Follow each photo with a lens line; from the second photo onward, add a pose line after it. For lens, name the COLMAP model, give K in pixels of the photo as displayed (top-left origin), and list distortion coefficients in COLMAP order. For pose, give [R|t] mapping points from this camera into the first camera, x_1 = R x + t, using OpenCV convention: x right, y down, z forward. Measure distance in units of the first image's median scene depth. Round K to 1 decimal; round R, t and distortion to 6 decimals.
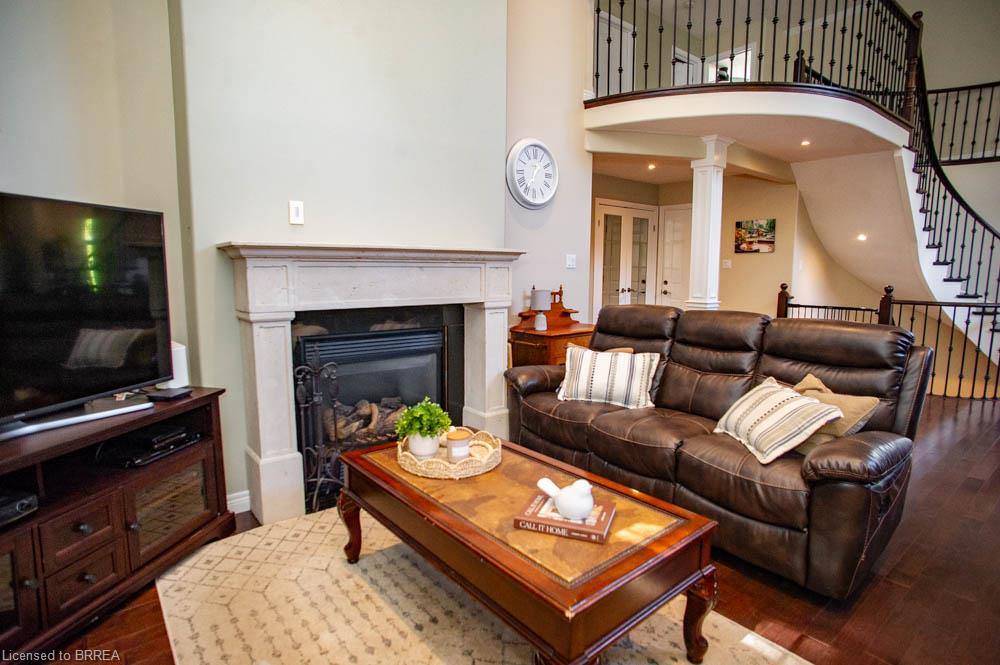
lens RADIAL K [[526.9, 0, 500.0], [0, 526.9, 332.5], [0, 0, 1]] dist [-0.002429, -0.000242]
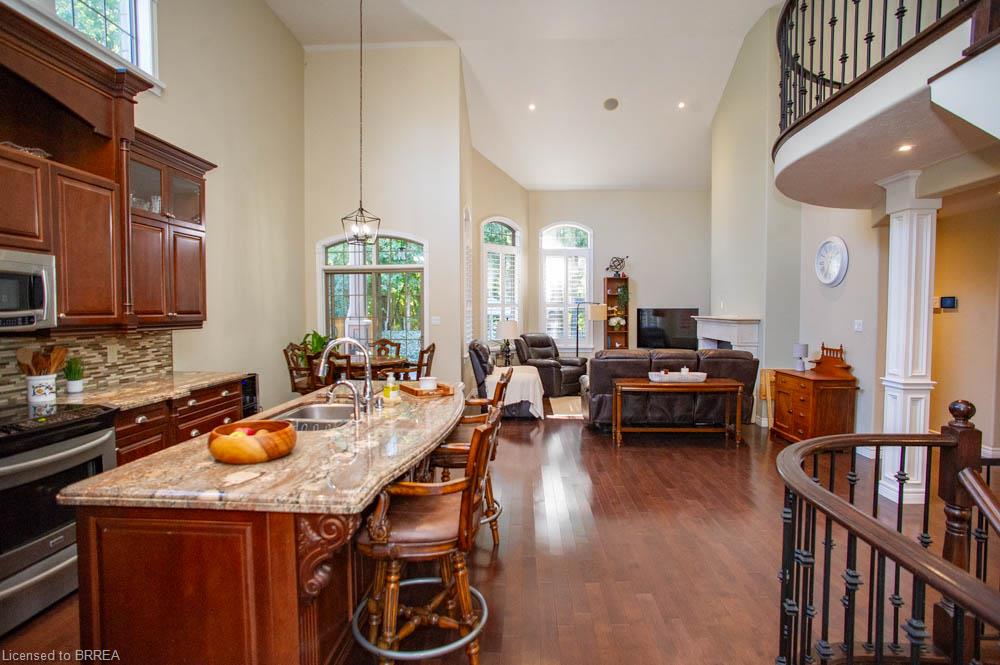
lens RADIAL K [[526.9, 0, 500.0], [0, 526.9, 332.5], [0, 0, 1]] dist [-0.002429, -0.000242]
pose [[-0.661688, 0.032507, -0.749075, 2.157557], [-0.094256, 0.987528, 0.126115, -0.270930], [0.743831, 0.154054, -0.650371, 1.648297]]
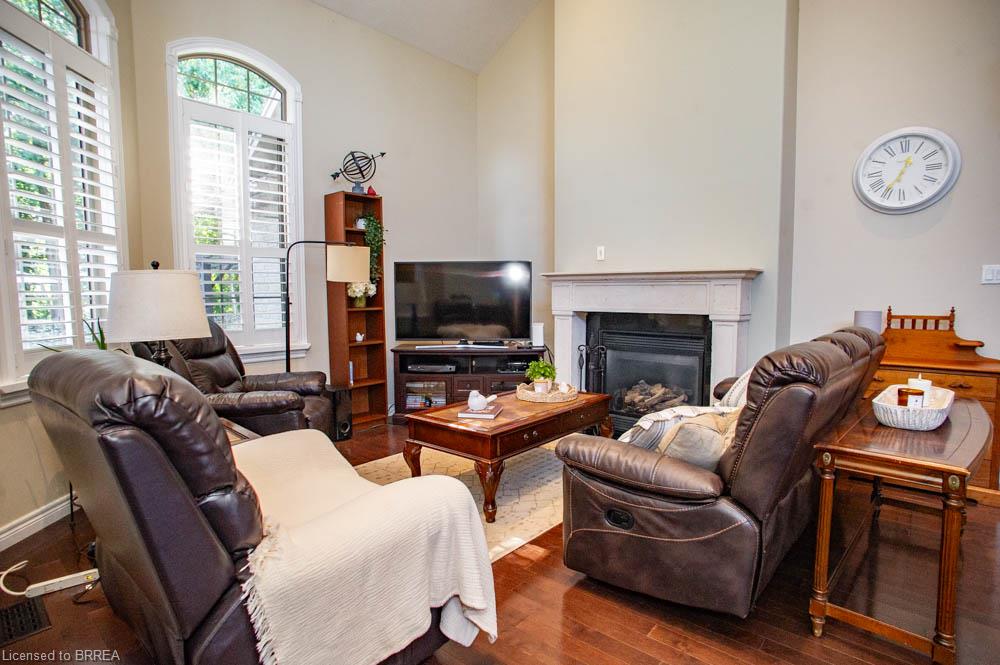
lens RADIAL K [[526.9, 0, 500.0], [0, 526.9, 332.5], [0, 0, 1]] dist [-0.002429, -0.000242]
pose [[0.181133, 0.076012, -0.980517, 0.995809], [-0.117858, 0.991501, 0.055092, -0.028495], [0.976371, 0.105583, 0.188552, 0.333111]]
